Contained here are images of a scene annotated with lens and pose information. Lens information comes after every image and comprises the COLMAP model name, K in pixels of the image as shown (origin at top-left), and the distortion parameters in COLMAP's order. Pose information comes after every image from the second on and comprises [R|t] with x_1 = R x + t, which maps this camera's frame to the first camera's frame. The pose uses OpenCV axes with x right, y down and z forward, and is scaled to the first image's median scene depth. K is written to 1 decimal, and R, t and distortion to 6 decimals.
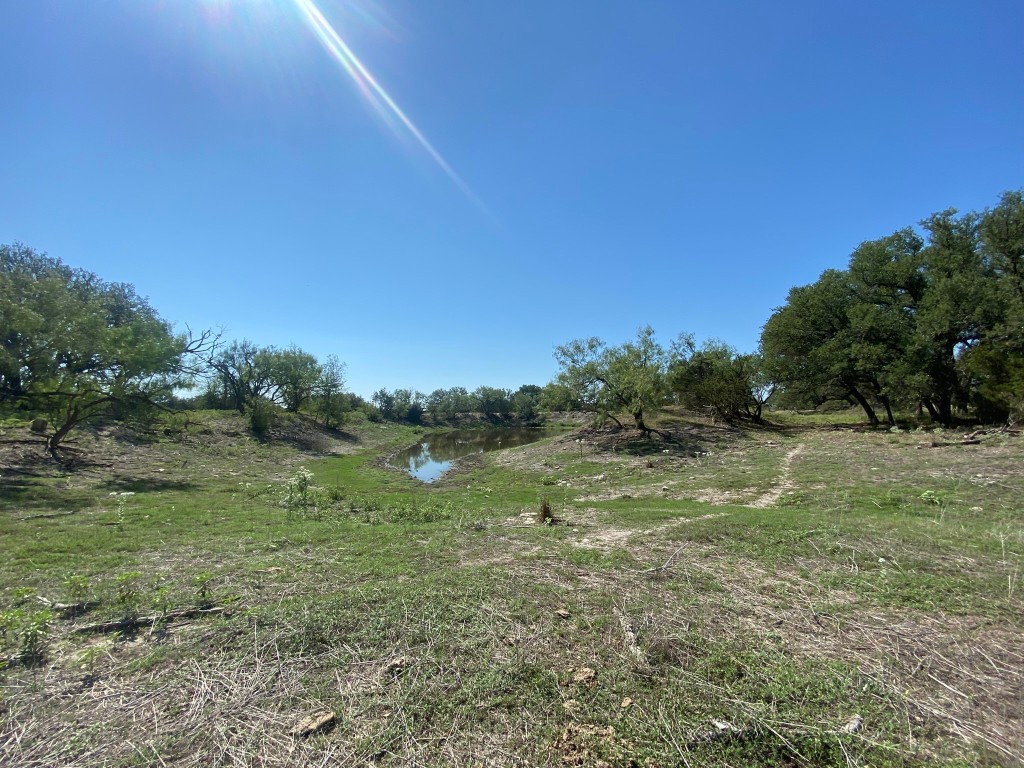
lens RADIAL K [[412.1, 0, 509.1], [0, 412.1, 380.9], [0, 0, 1]] dist [-0.012691, -0.001215]
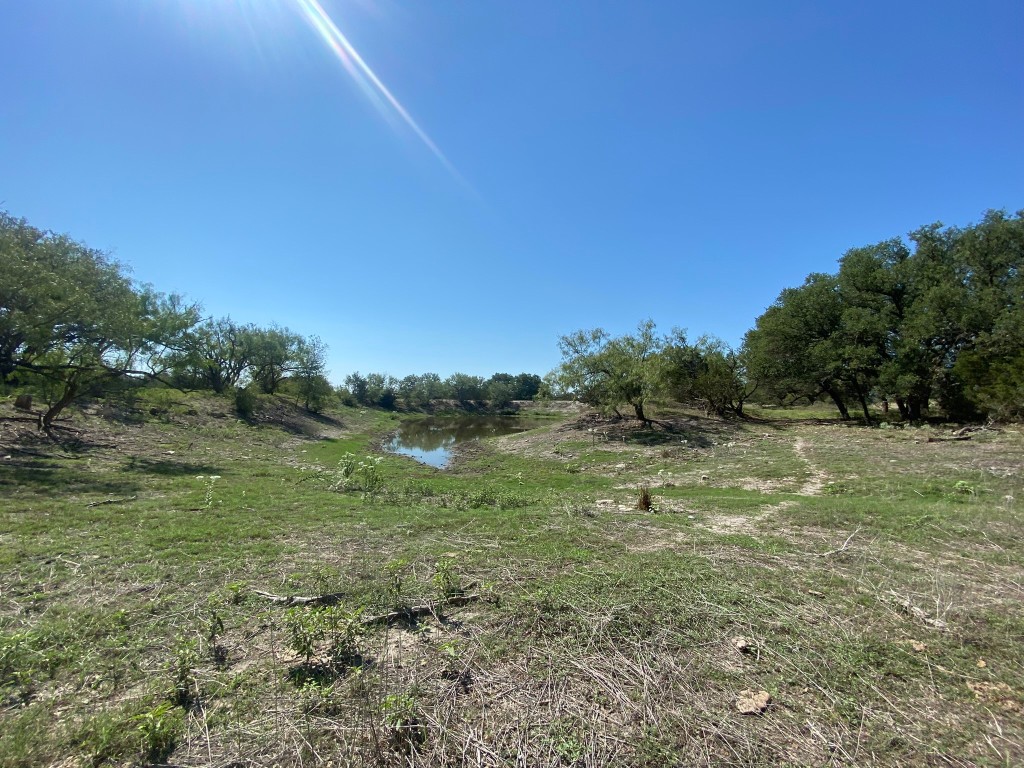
lens RADIAL K [[412.1, 0, 502.0], [0, 412.1, 377.4], [0, 0, 1]] dist [-0.012691, -0.001215]
pose [[0.996291, 0.030059, 0.080628, -0.107282], [-0.031679, 0.999320, 0.018885, 0.002793], [-0.080006, -0.021369, 0.996565, 0.004973]]
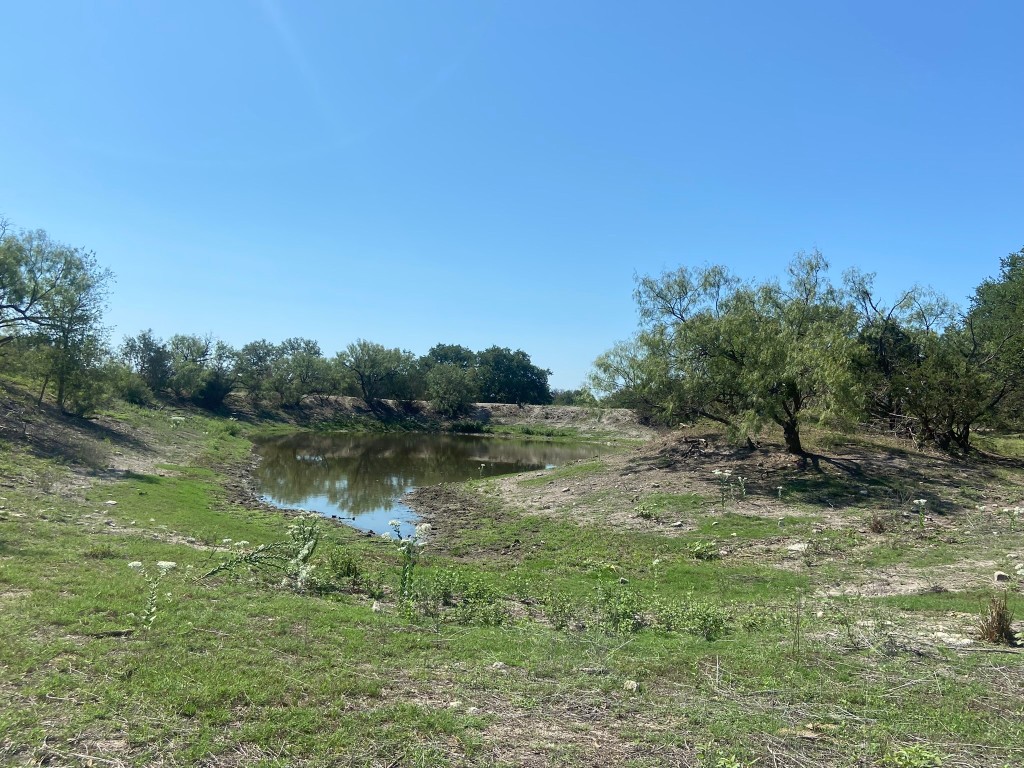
lens RADIAL K [[858.1, 0, 497.6], [0, 858.1, 348.5], [0, 0, 1]] dist [0.005801, 0.008781]
pose [[0.983268, 0.068991, 0.168597, -0.223731], [-0.071552, 0.997395, 0.009157, 0.003354], [-0.167526, -0.021068, 0.985642, 0.010227]]
